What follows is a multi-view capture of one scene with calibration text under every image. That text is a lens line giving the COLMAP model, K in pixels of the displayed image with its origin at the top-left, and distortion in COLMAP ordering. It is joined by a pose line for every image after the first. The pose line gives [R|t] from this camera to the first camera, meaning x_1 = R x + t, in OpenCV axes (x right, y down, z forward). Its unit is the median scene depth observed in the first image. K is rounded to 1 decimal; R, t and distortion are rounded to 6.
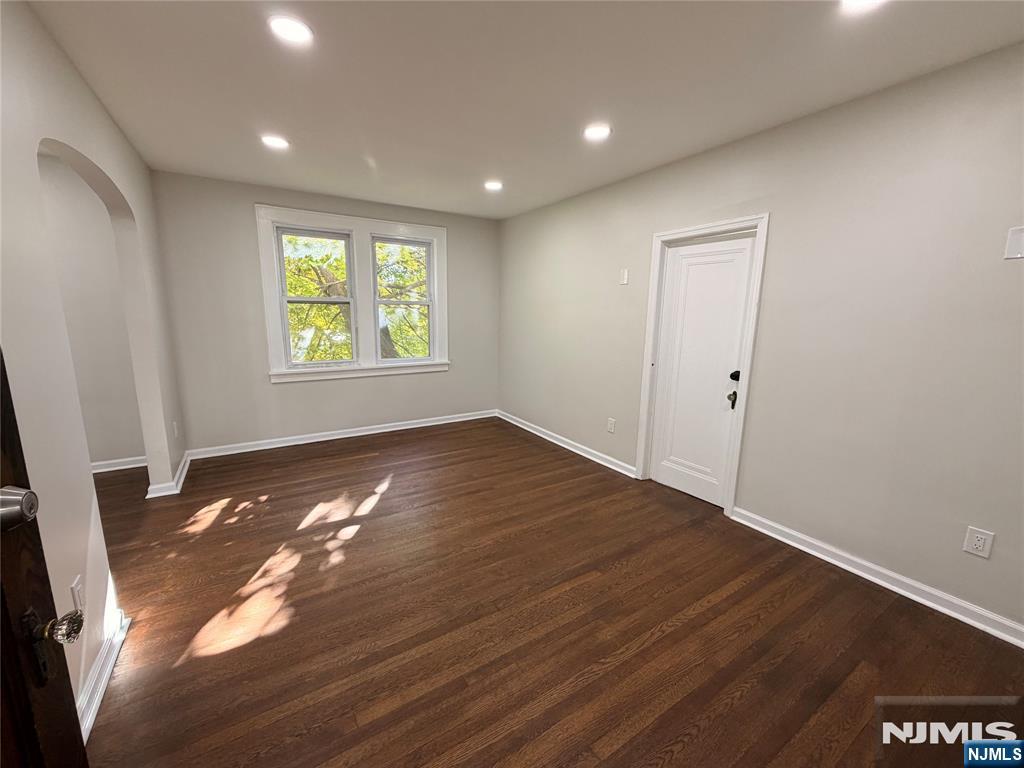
lens RADIAL K [[405.2, 0, 509.0], [0, 405.2, 385.7], [0, 0, 1]] dist [-0.001222, 0.000326]
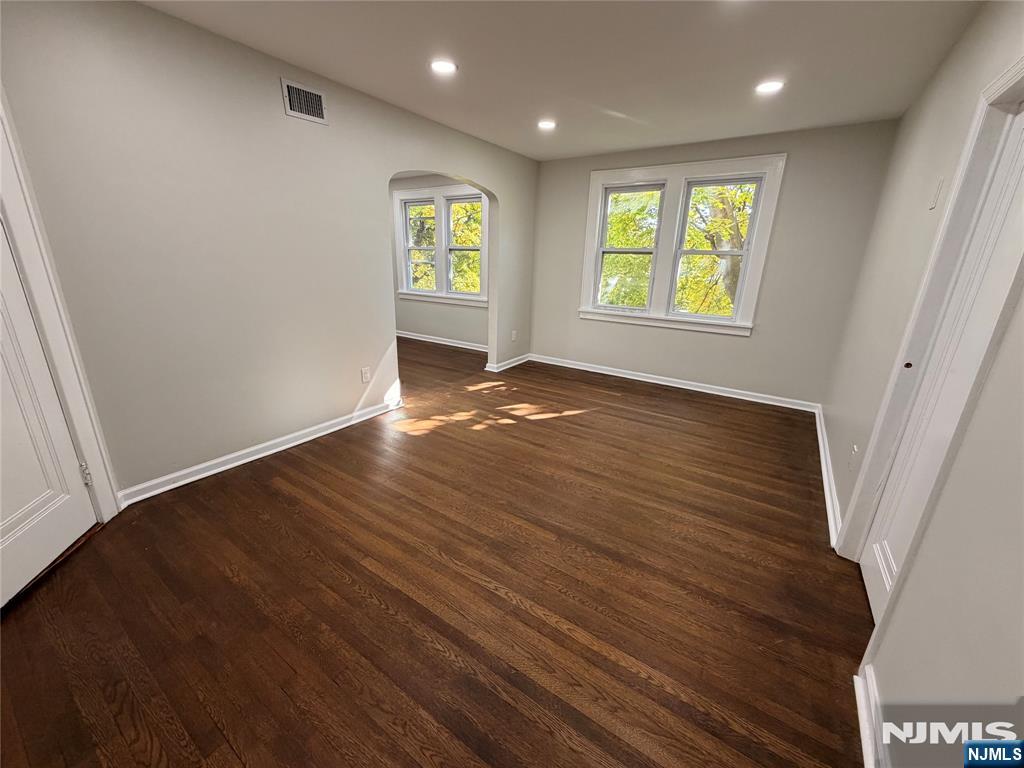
lens RADIAL K [[405.2, 0, 509.0], [0, 405.2, 385.7], [0, 0, 1]] dist [-0.001222, 0.000326]
pose [[0.400992, 0.273699, -0.874240, 0.646138], [-0.186076, 0.958765, 0.214813, -0.044293], [0.896985, 0.076537, 0.435386, 0.330367]]
